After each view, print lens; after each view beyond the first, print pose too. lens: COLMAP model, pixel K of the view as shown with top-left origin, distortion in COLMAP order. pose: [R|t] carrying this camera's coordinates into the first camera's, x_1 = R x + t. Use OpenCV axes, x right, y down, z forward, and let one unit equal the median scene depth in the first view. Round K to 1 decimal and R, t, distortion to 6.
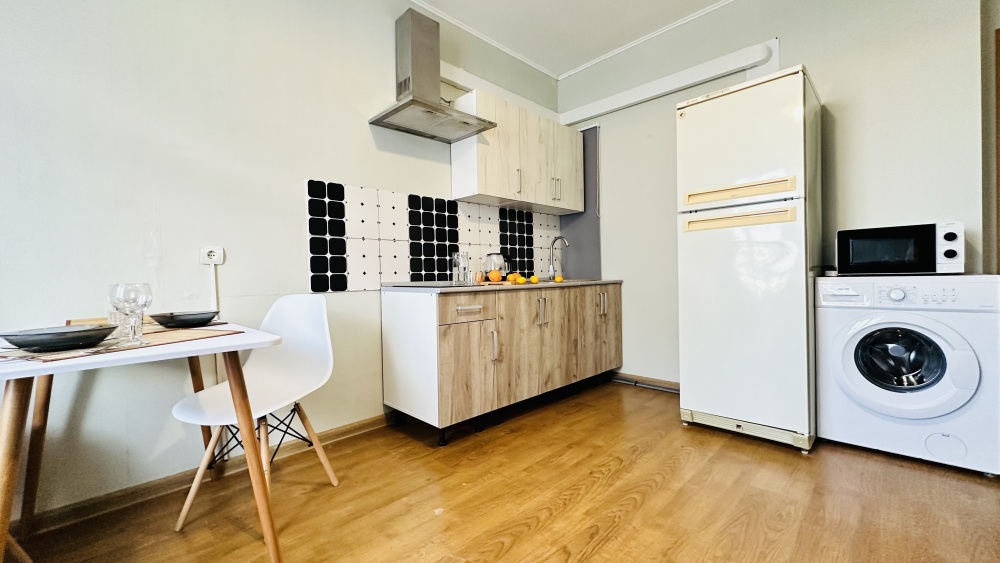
lens RADIAL K [[396.3, 0, 501.8], [0, 396.3, 282.0], [0, 0, 1]] dist [0.001905, 0.000018]
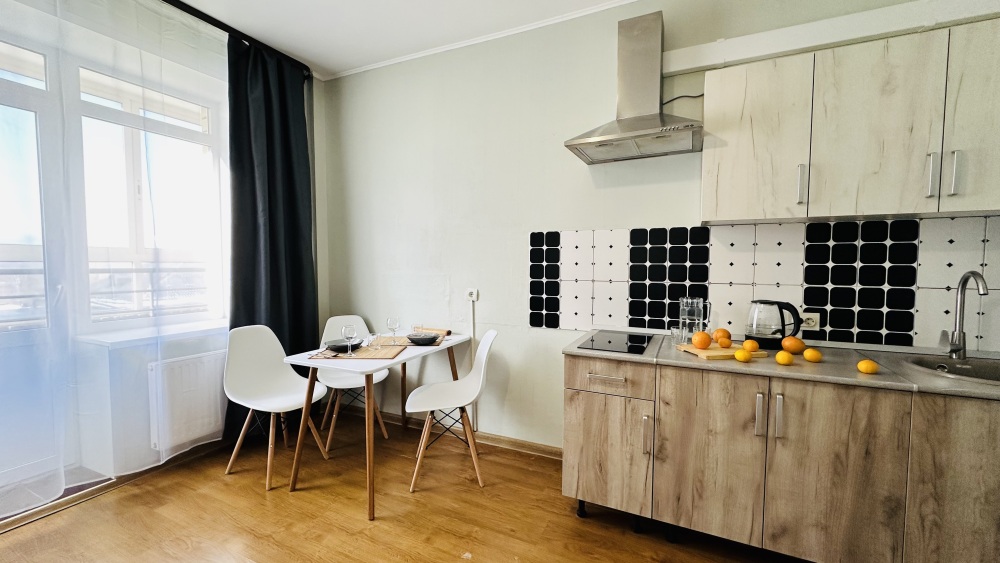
lens RADIAL K [[396.3, 0, 500.9], [0, 396.3, 282.6], [0, 0, 1]] dist [0.001905, 0.000018]
pose [[0.337687, 0.071427, -0.938544, 0.560436], [-0.023900, 0.997446, 0.067310, -0.170012], [0.940955, -0.000298, 0.338532, 0.465833]]
